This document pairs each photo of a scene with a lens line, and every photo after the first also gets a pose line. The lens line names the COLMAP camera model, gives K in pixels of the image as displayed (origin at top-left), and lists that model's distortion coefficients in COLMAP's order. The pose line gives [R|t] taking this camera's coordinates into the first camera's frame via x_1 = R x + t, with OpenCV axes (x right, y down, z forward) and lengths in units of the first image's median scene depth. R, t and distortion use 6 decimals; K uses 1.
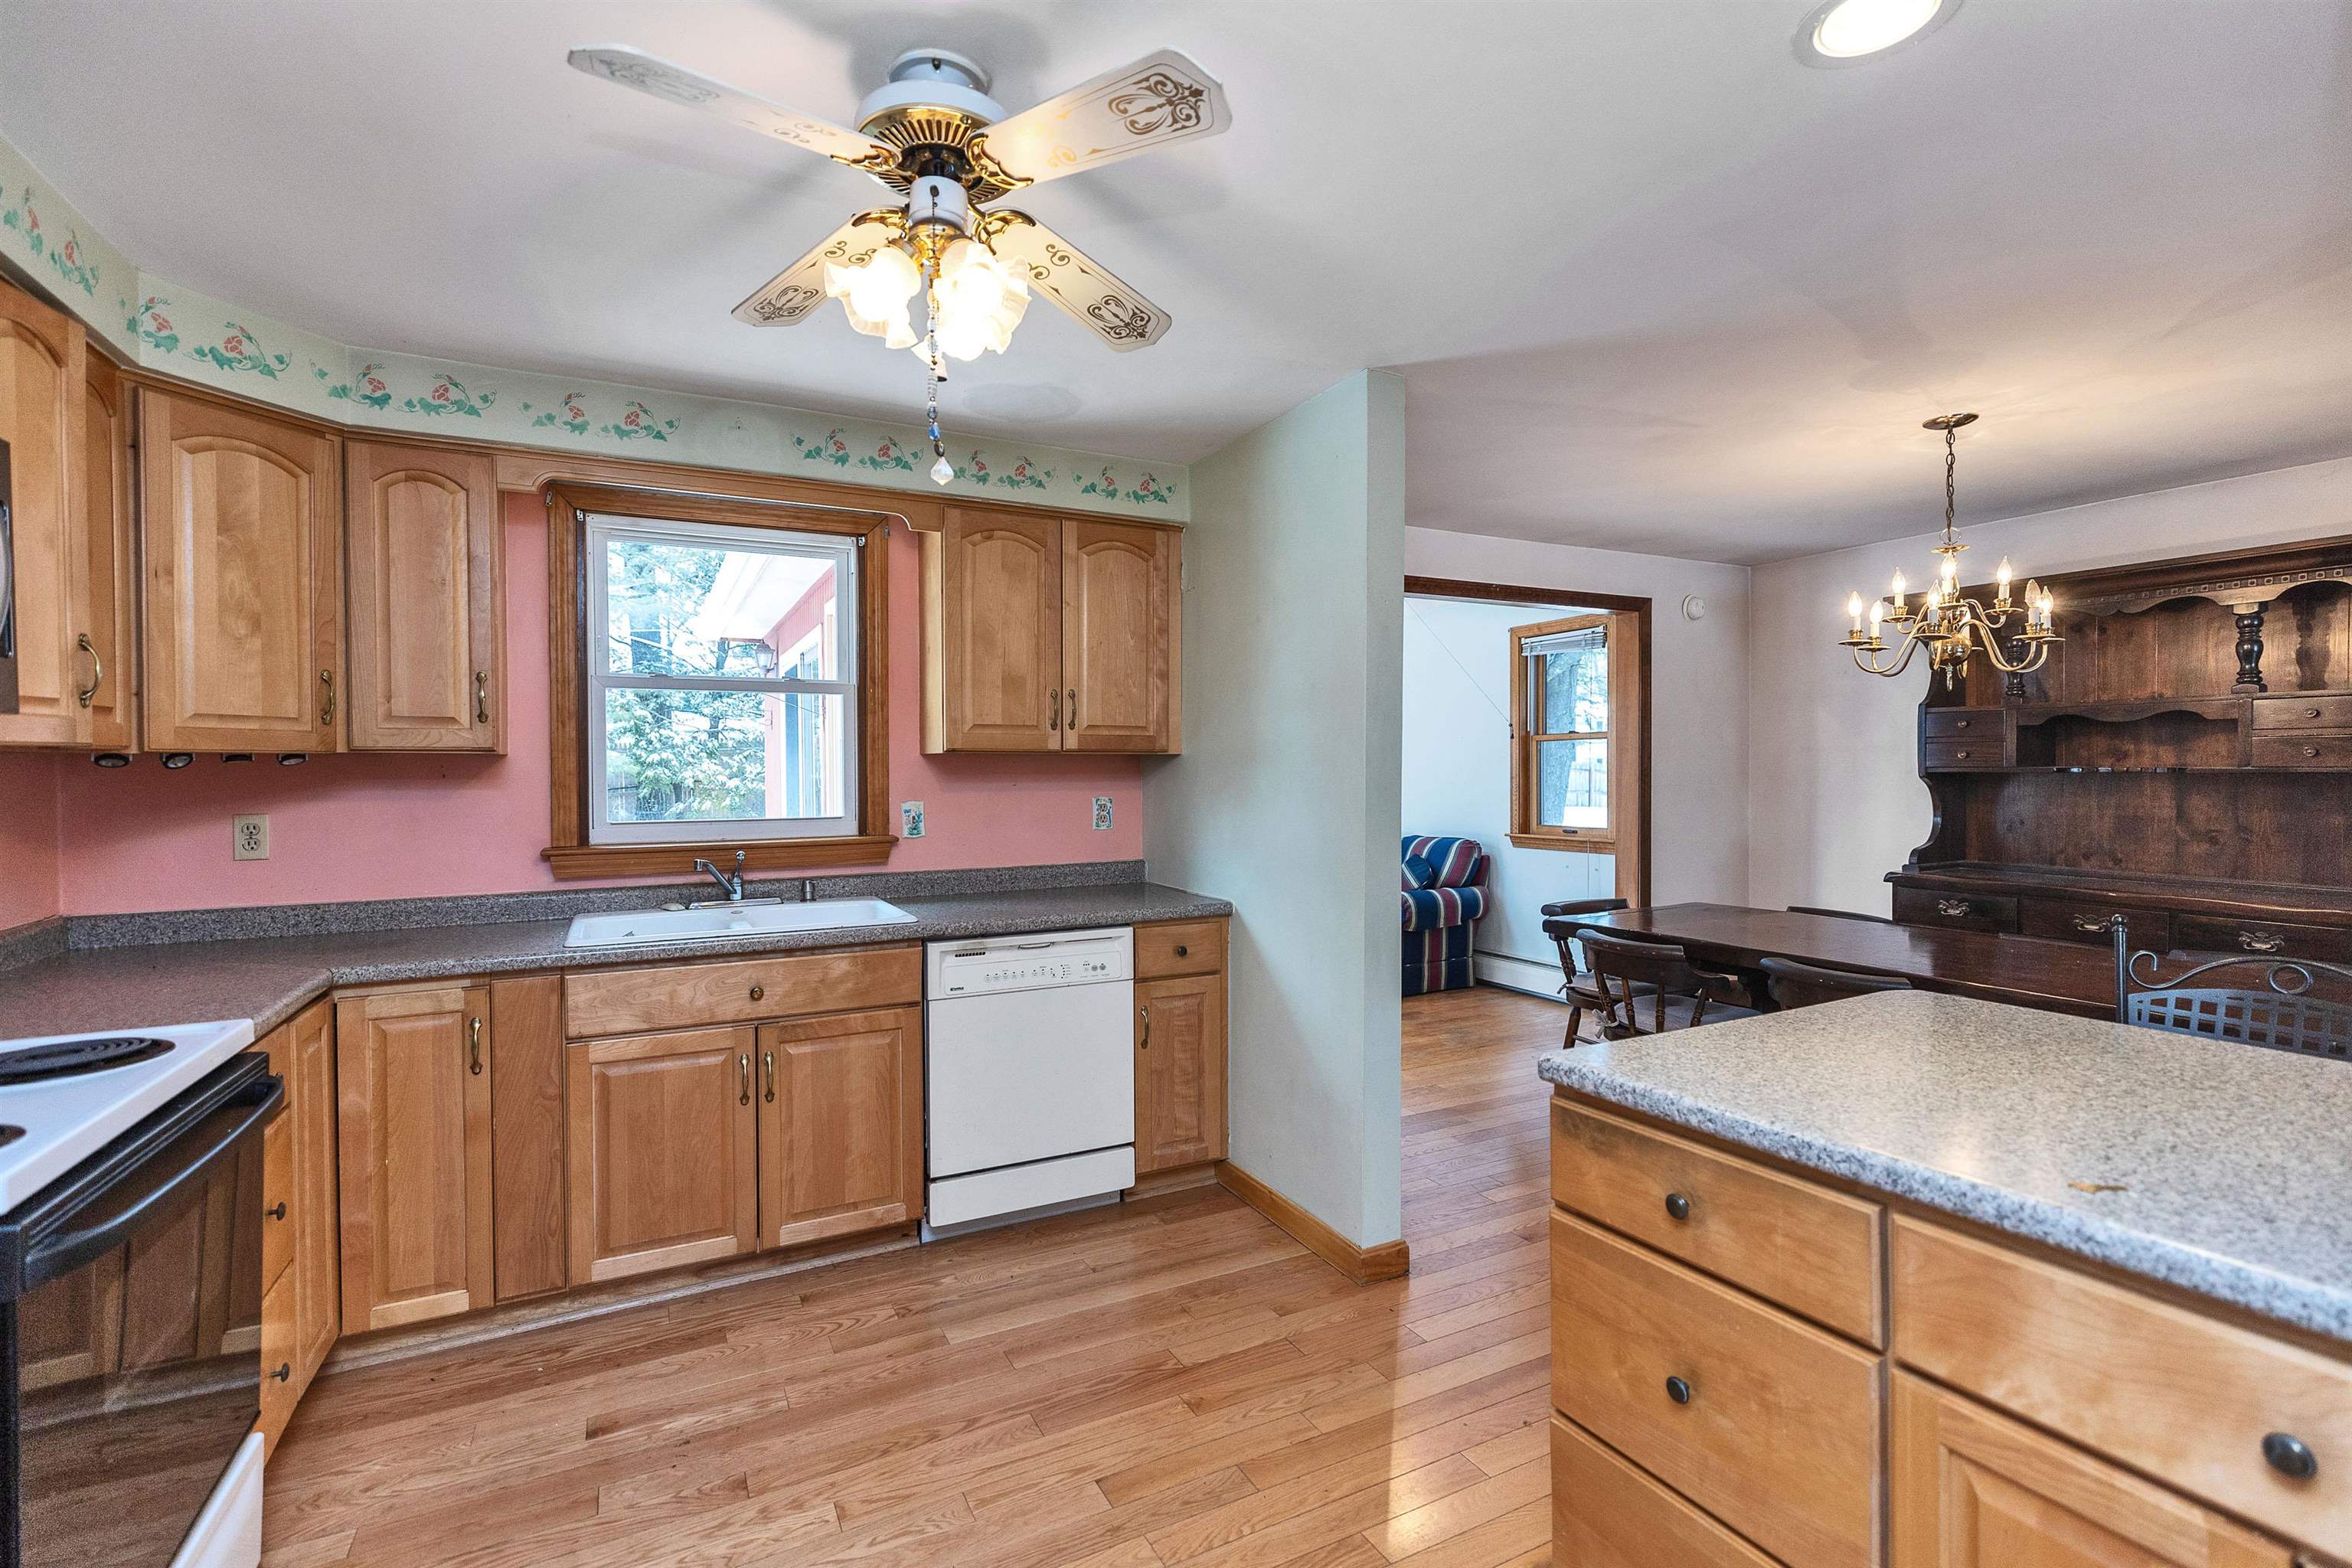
lens RADIAL K [[1081.0, 0, 1178.6], [0, 1081.0, 775.3], [0, 0, 1]] dist [0.003812, -0.000696]
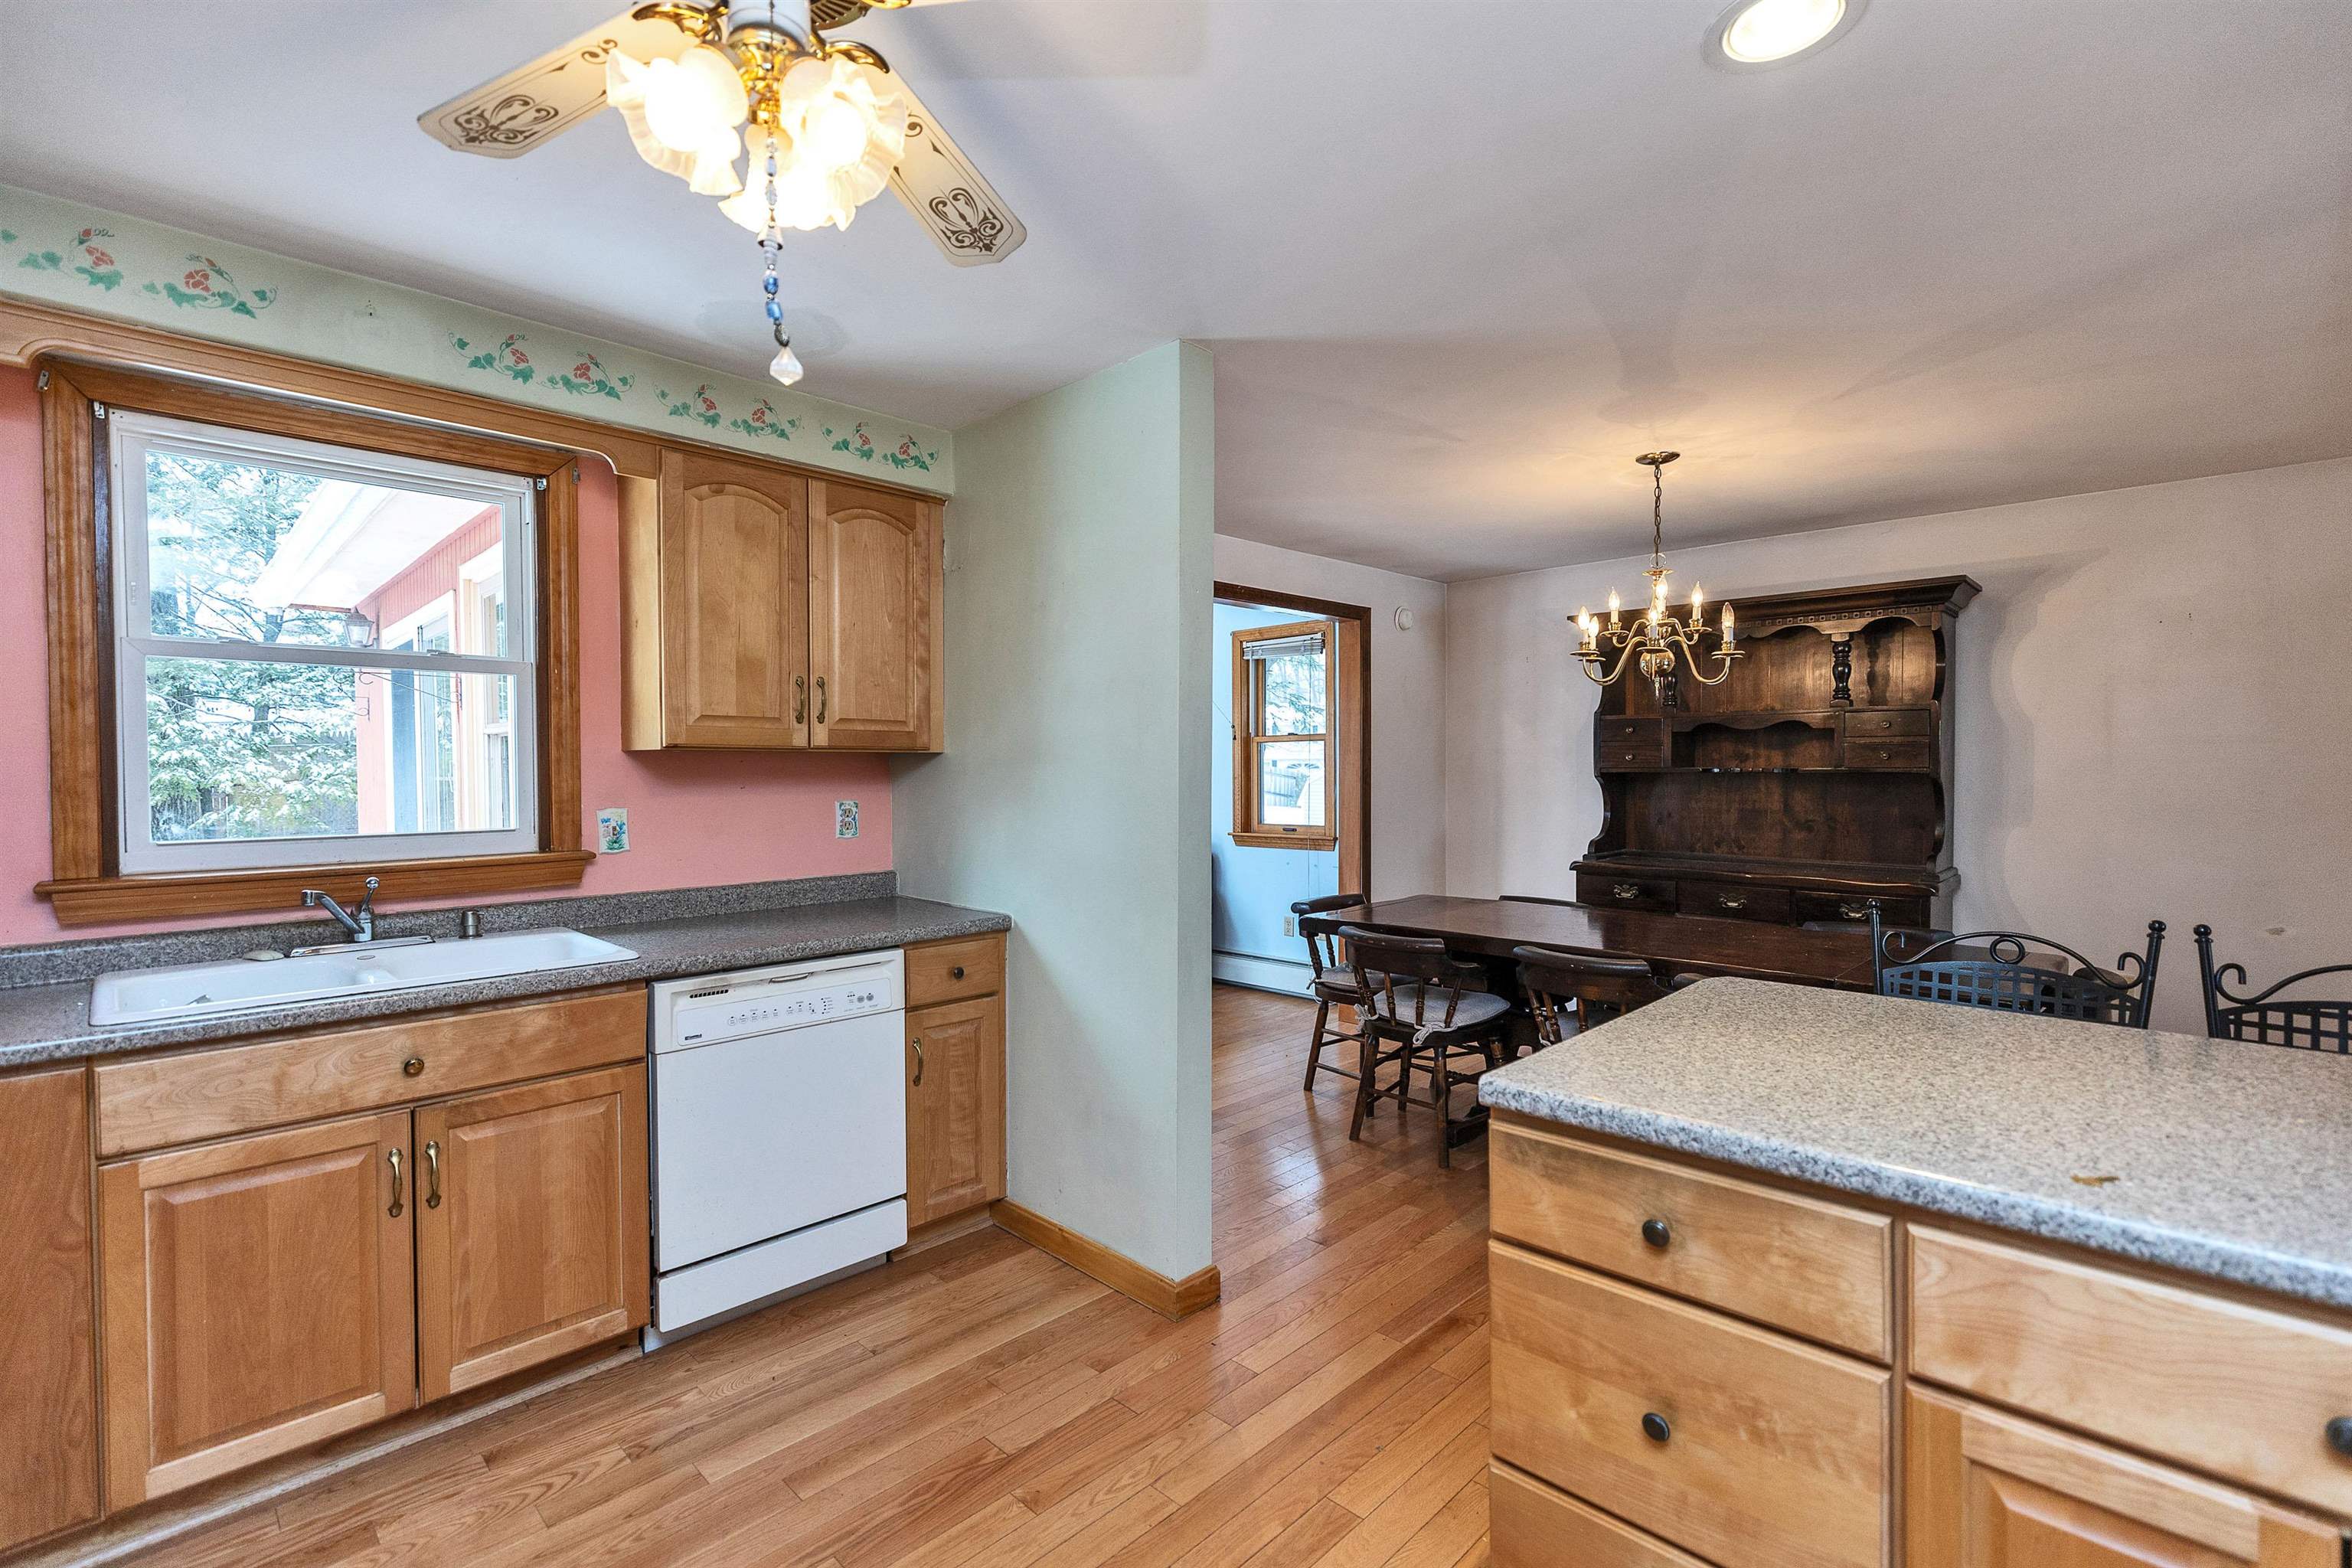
lens RADIAL K [[1057.8, 0, 1176.0], [0, 1057.8, 784.0], [0, 0, 1]] dist [0.004659, -0.000322]
pose [[0.950101, -0.003935, 0.311918, -0.104573], [0.001670, 0.999970, 0.007530, 0.000178], [-0.311938, -0.006633, 0.950079, 0.121527]]
